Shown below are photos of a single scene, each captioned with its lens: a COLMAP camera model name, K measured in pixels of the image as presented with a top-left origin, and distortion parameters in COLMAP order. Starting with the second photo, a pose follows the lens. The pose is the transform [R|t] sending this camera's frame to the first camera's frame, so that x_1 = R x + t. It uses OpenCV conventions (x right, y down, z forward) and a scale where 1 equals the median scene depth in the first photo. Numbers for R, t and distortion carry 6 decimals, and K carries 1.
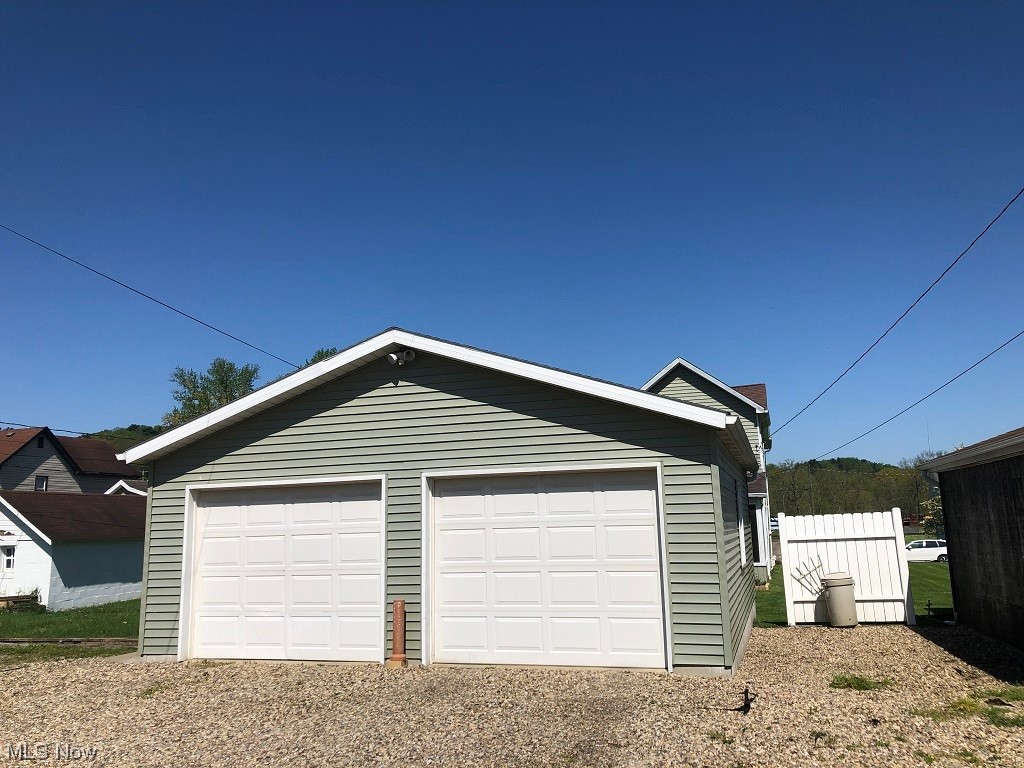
lens RADIAL K [[837.1, 0, 511.5], [0, 837.1, 378.1], [0, 0, 1]] dist [0.025223, -0.003541]
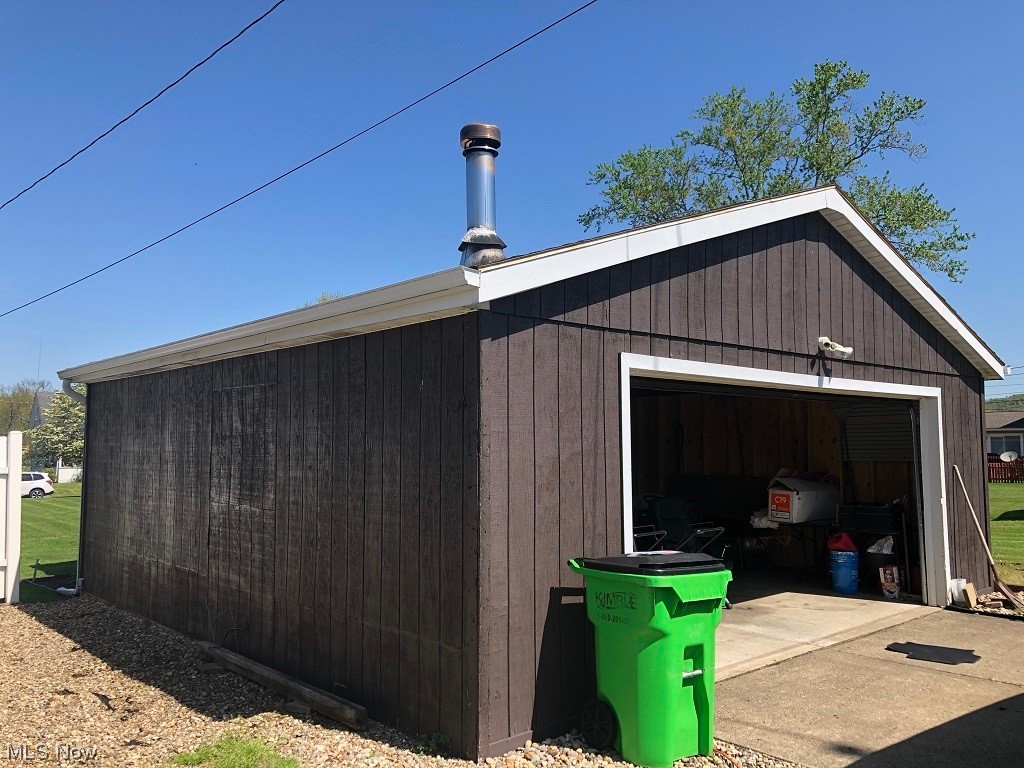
lens RADIAL K [[837.1, 0, 515.7], [0, 837.1, 381.9], [0, 0, 1]] dist [0.025223, -0.003541]
pose [[0.552331, 0.087107, 0.829062, 0.138836], [-0.156697, 0.987647, 0.000624, 0.062825], [-0.818765, -0.130256, 0.559157, 0.361471]]
